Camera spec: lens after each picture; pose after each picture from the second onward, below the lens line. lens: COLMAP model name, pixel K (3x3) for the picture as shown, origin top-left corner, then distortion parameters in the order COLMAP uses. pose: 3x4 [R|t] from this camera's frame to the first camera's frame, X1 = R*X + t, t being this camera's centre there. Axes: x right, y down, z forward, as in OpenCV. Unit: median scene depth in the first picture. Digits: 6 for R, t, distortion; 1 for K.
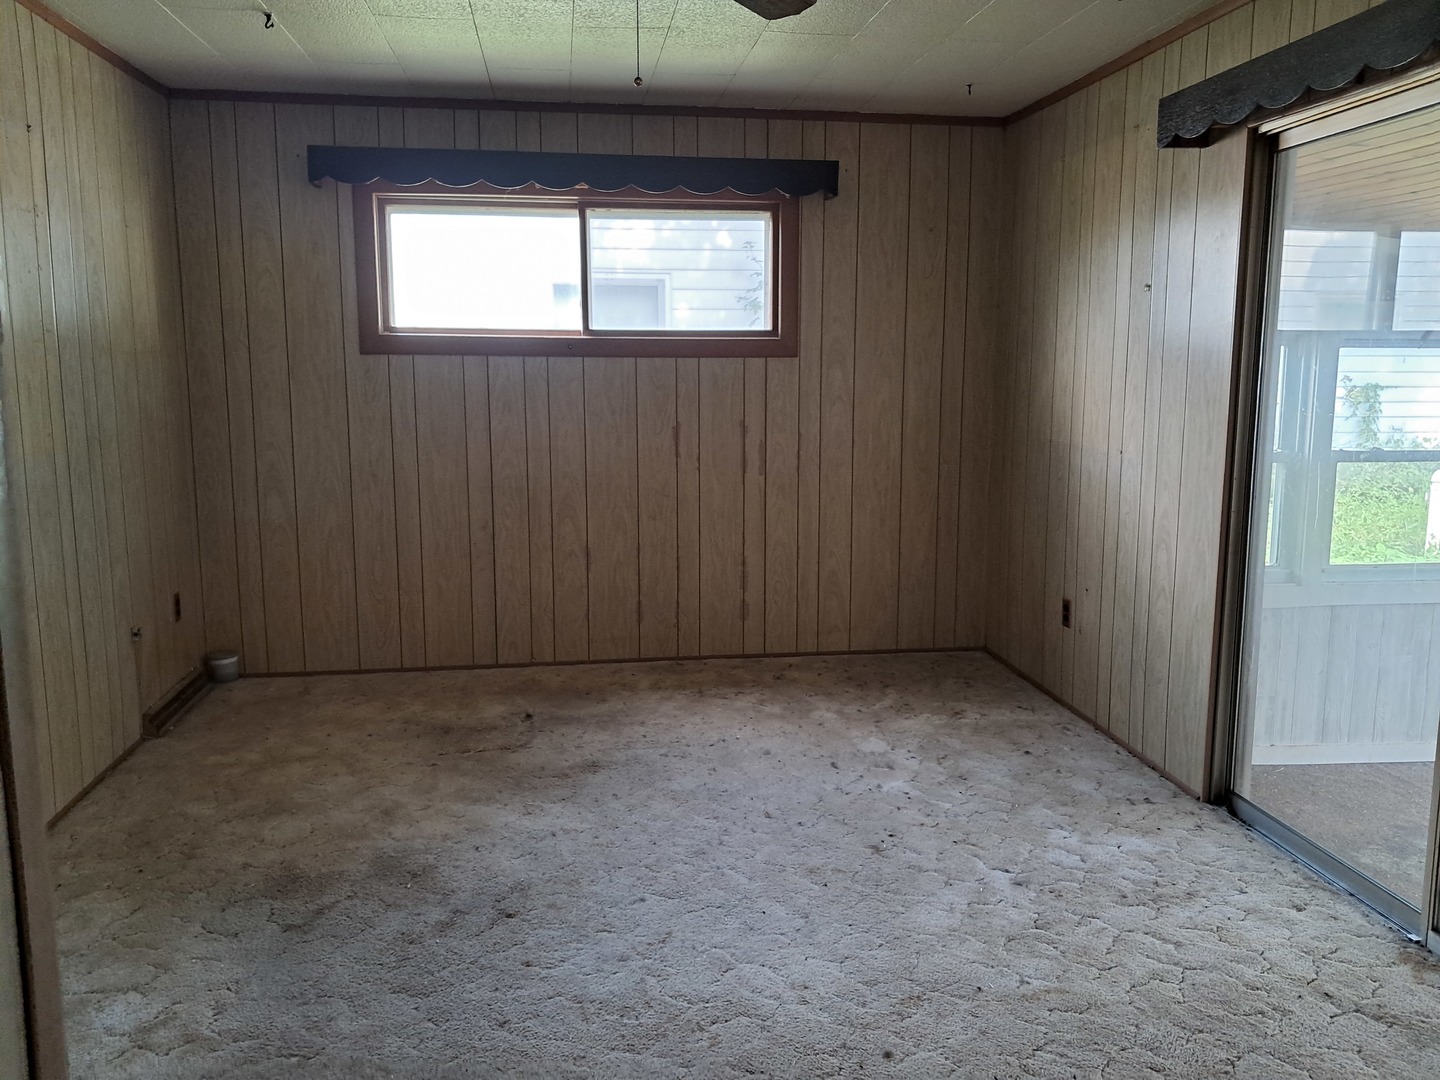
lens RADIAL K [[1132.0, 0, 718.0], [0, 1132.0, 537.4], [0, 0, 1]] dist [0.089980, -0.084223]
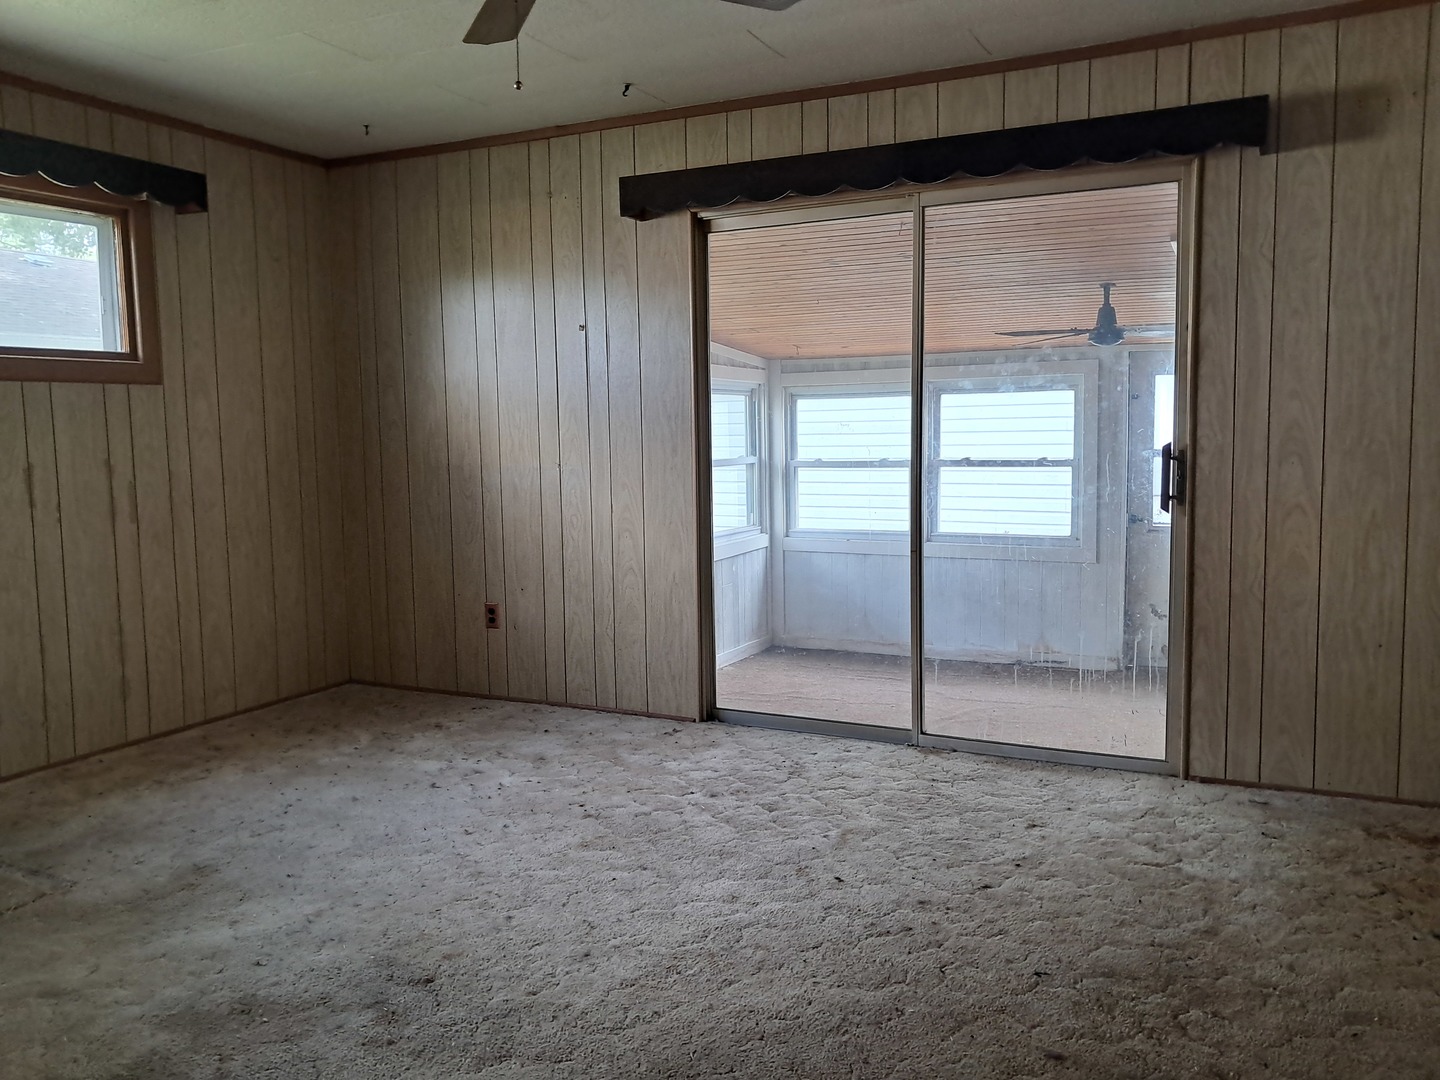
lens RADIAL K [[1132.0, 0, 722.8], [0, 1132.0, 528.7], [0, 0, 1]] dist [0.089980, -0.084223]
pose [[0.572968, -0.085949, 0.815058, -0.514256], [0.145520, 0.989353, 0.002031, 0.014069], [-0.806555, 0.117444, 0.579375, 0.189293]]
